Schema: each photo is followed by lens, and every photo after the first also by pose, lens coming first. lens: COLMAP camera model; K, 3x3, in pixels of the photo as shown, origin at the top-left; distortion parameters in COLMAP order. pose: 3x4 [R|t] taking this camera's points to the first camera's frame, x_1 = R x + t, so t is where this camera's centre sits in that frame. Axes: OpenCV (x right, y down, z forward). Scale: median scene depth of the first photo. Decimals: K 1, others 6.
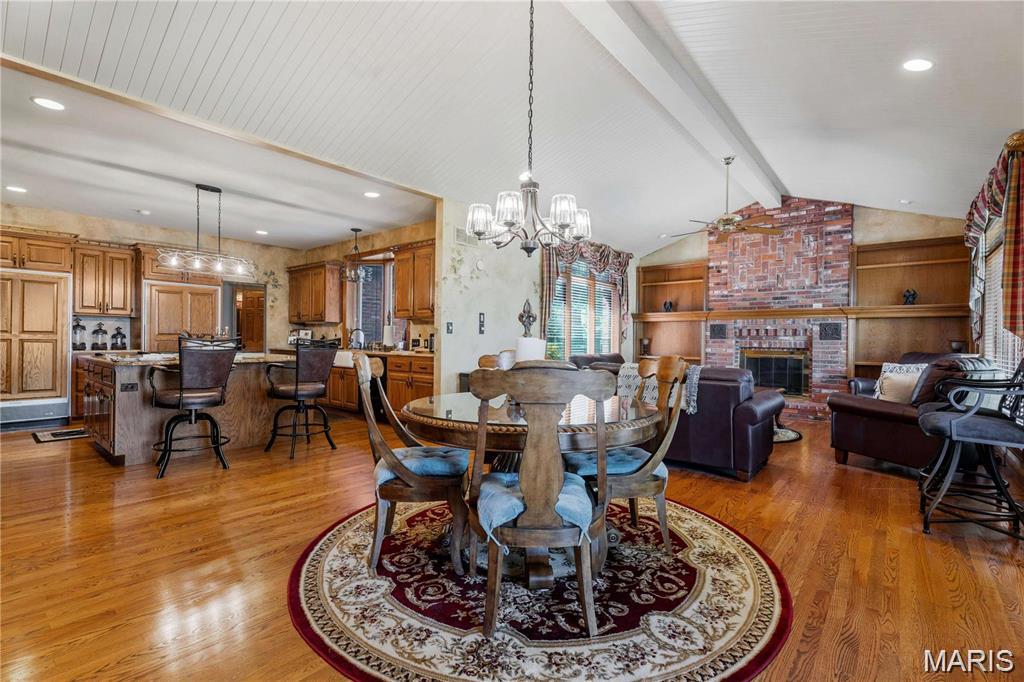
lens RADIAL K [[470.3, 0, 509.0], [0, 470.3, 337.1], [0, 0, 1]] dist [-0.000765, -0.000180]
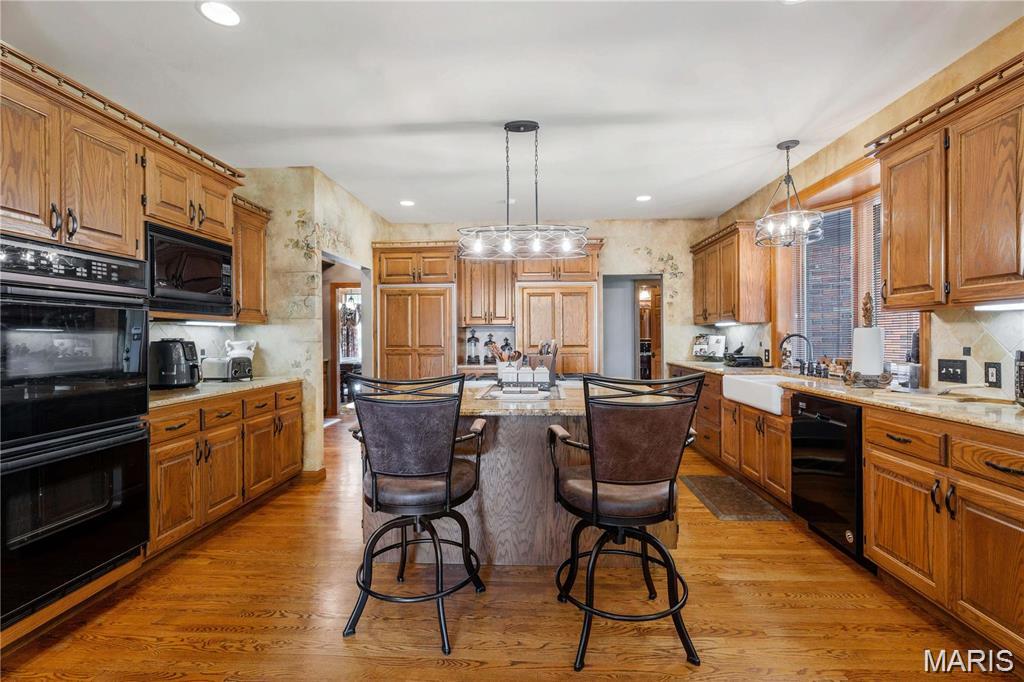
lens RADIAL K [[470.3, 0, 506.2], [0, 470.3, 338.1], [0, 0, 1]] dist [-0.000765, -0.000180]
pose [[0.611474, -0.013164, -0.791155, -0.220584], [0.017999, 0.999834, -0.002725, -0.037743], [0.791060, -0.012574, 0.611609, 0.893047]]
